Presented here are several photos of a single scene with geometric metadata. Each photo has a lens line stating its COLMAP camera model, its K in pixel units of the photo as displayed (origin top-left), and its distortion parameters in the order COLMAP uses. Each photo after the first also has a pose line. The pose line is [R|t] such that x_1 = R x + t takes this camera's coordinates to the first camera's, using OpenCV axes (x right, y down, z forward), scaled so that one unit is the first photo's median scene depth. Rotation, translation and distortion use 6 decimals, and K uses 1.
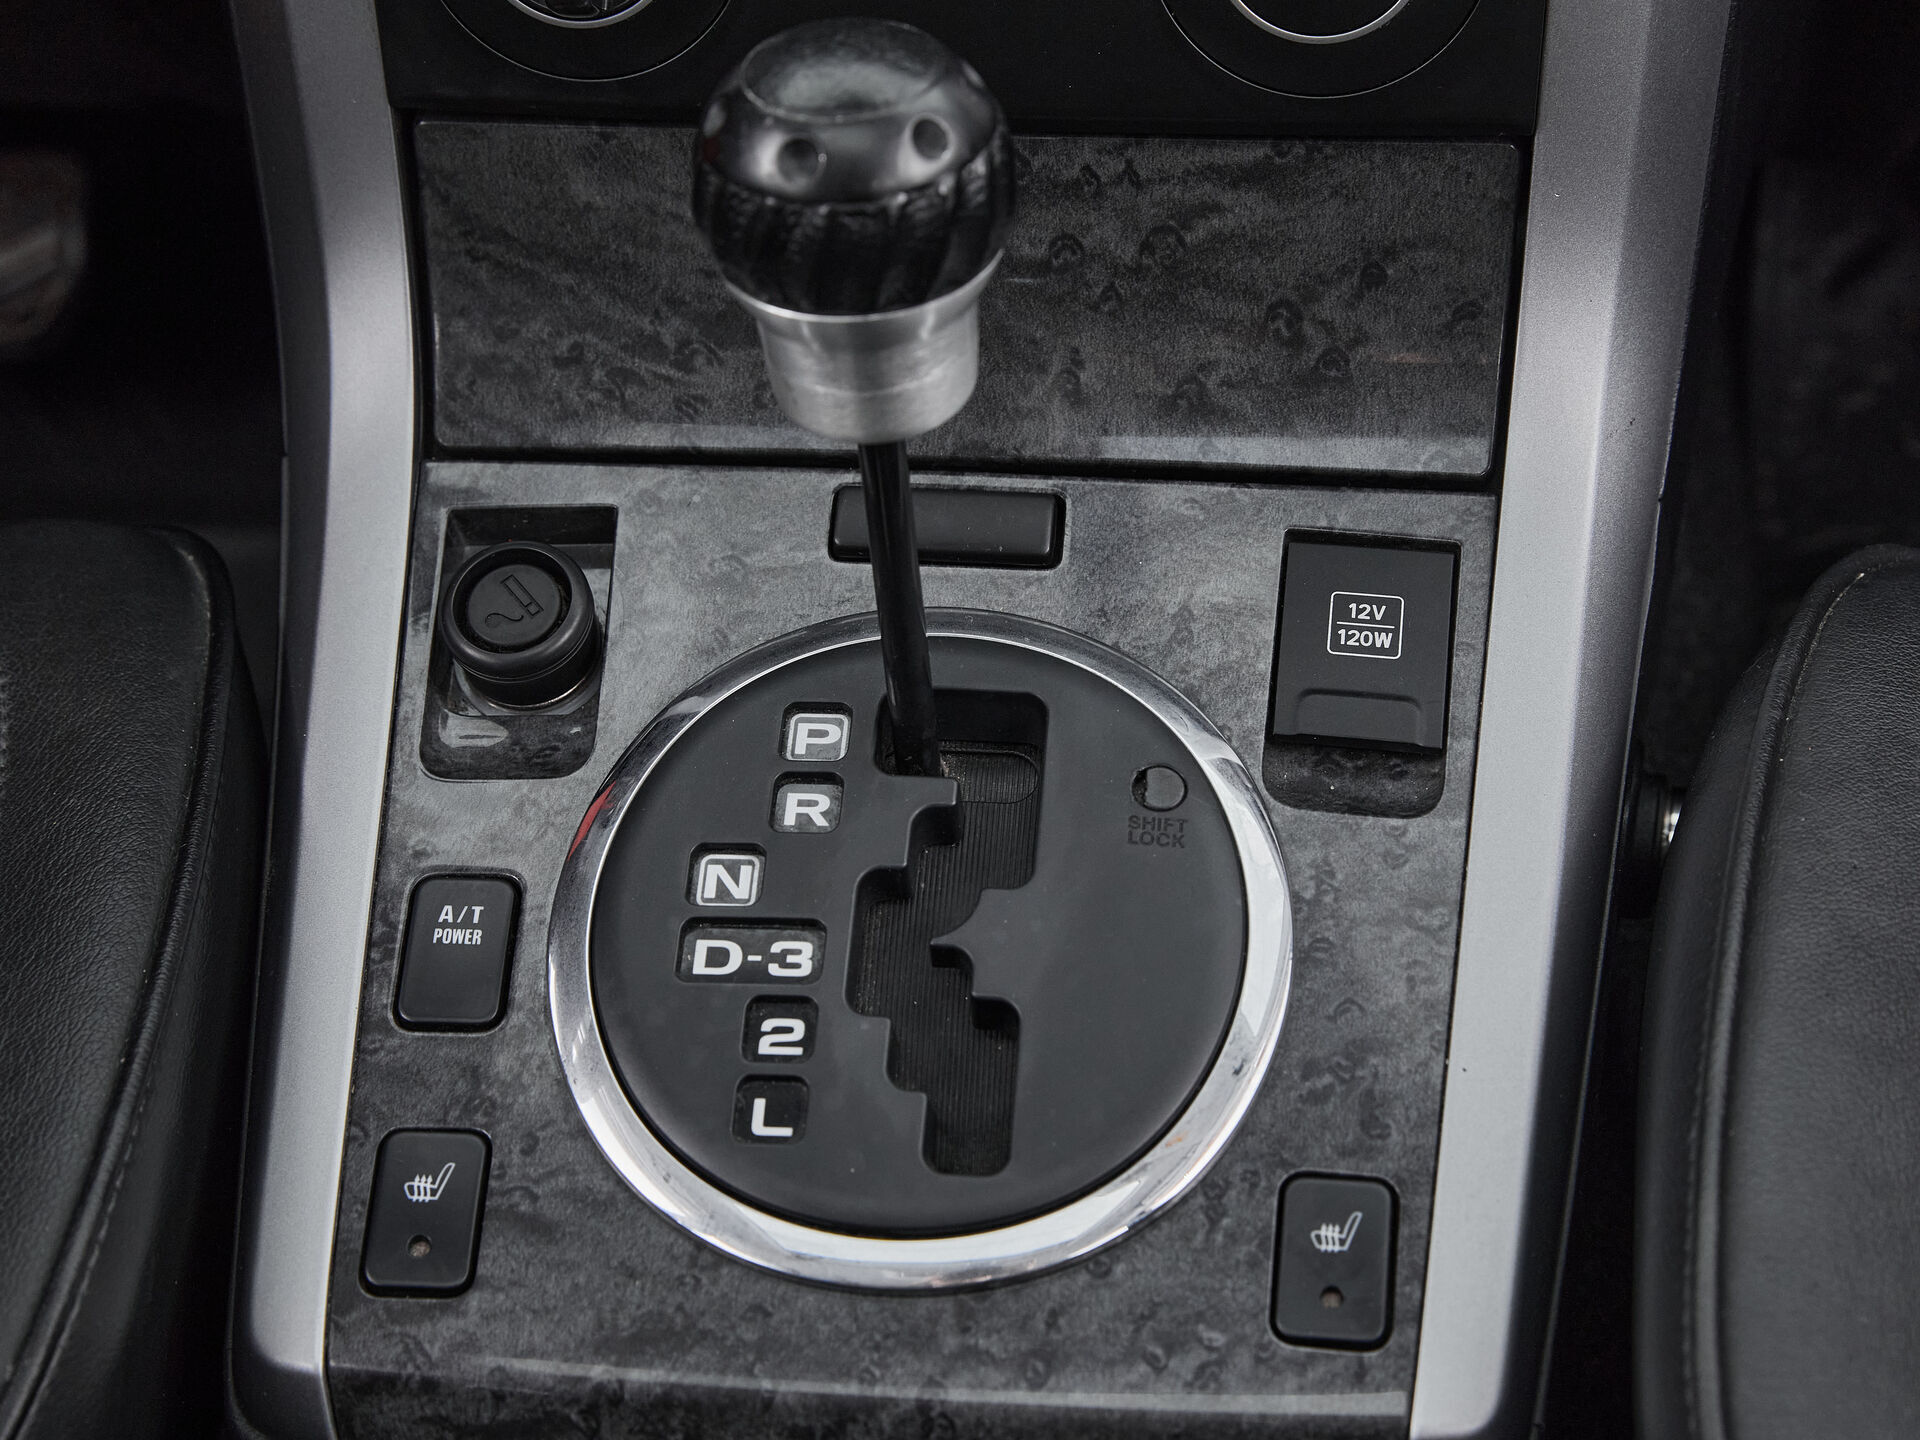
lens RADIAL K [[4260.8, 0, 966.4], [0, 4260.8, 711.4], [0, 0, 1]] dist [-0.029300, 0.000000]
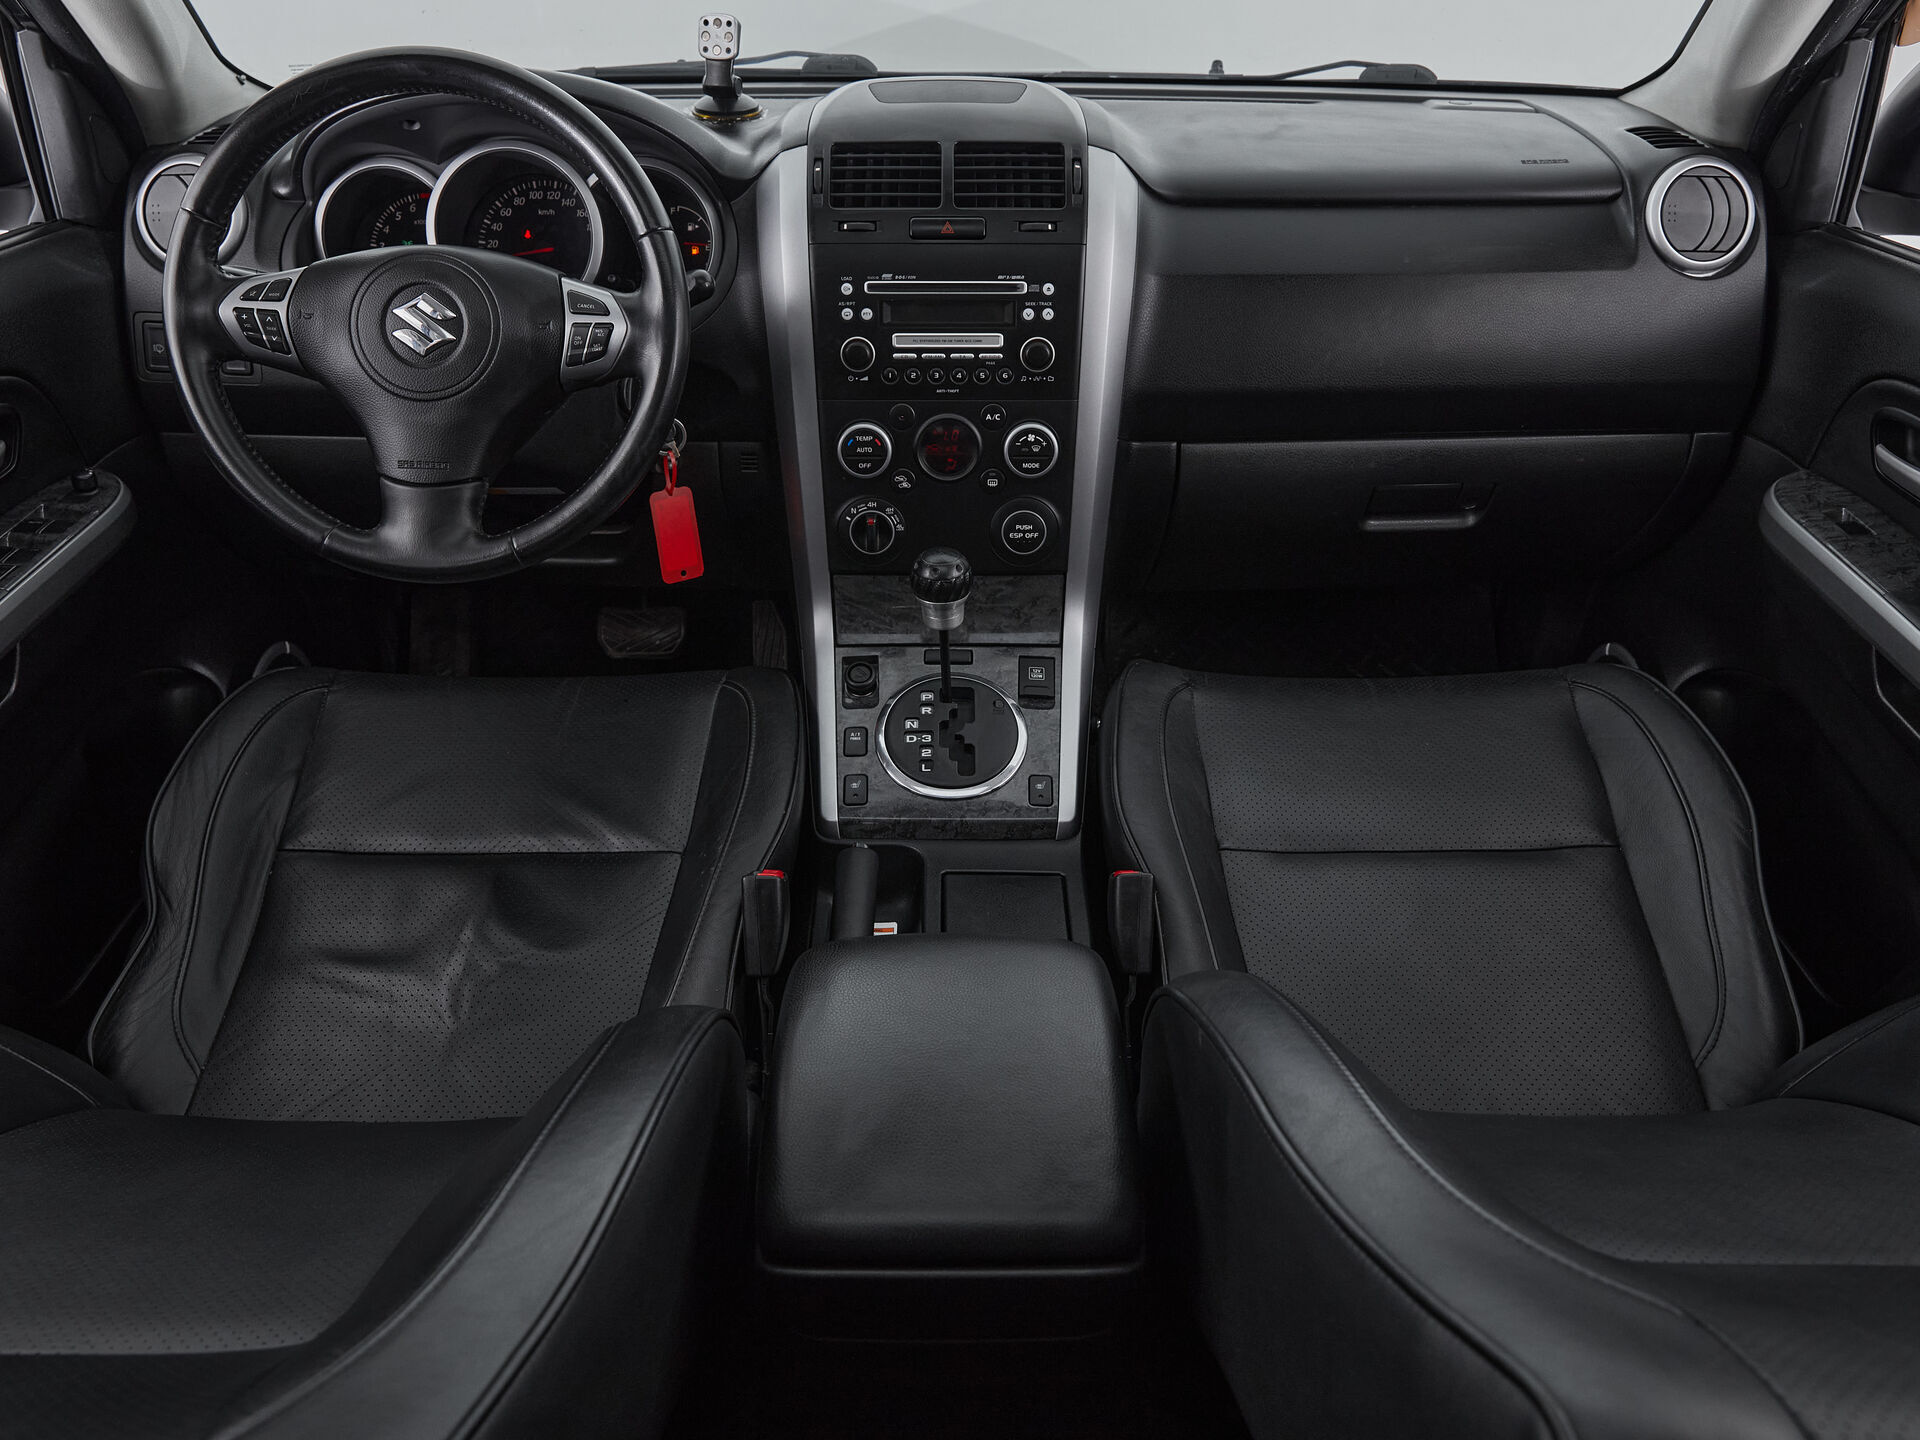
lens RADIAL K [[1435.6, 0, 957.0], [0, 1435.6, 719.0], [0, 0, 1]] dist [-0.016569, 0.005448]
pose [[0.993439, -0.023165, 0.111993, -0.186039], [0.033983, 0.994832, -0.095678, 0.190040], [-0.109198, 0.098856, 0.989092, -0.624470]]
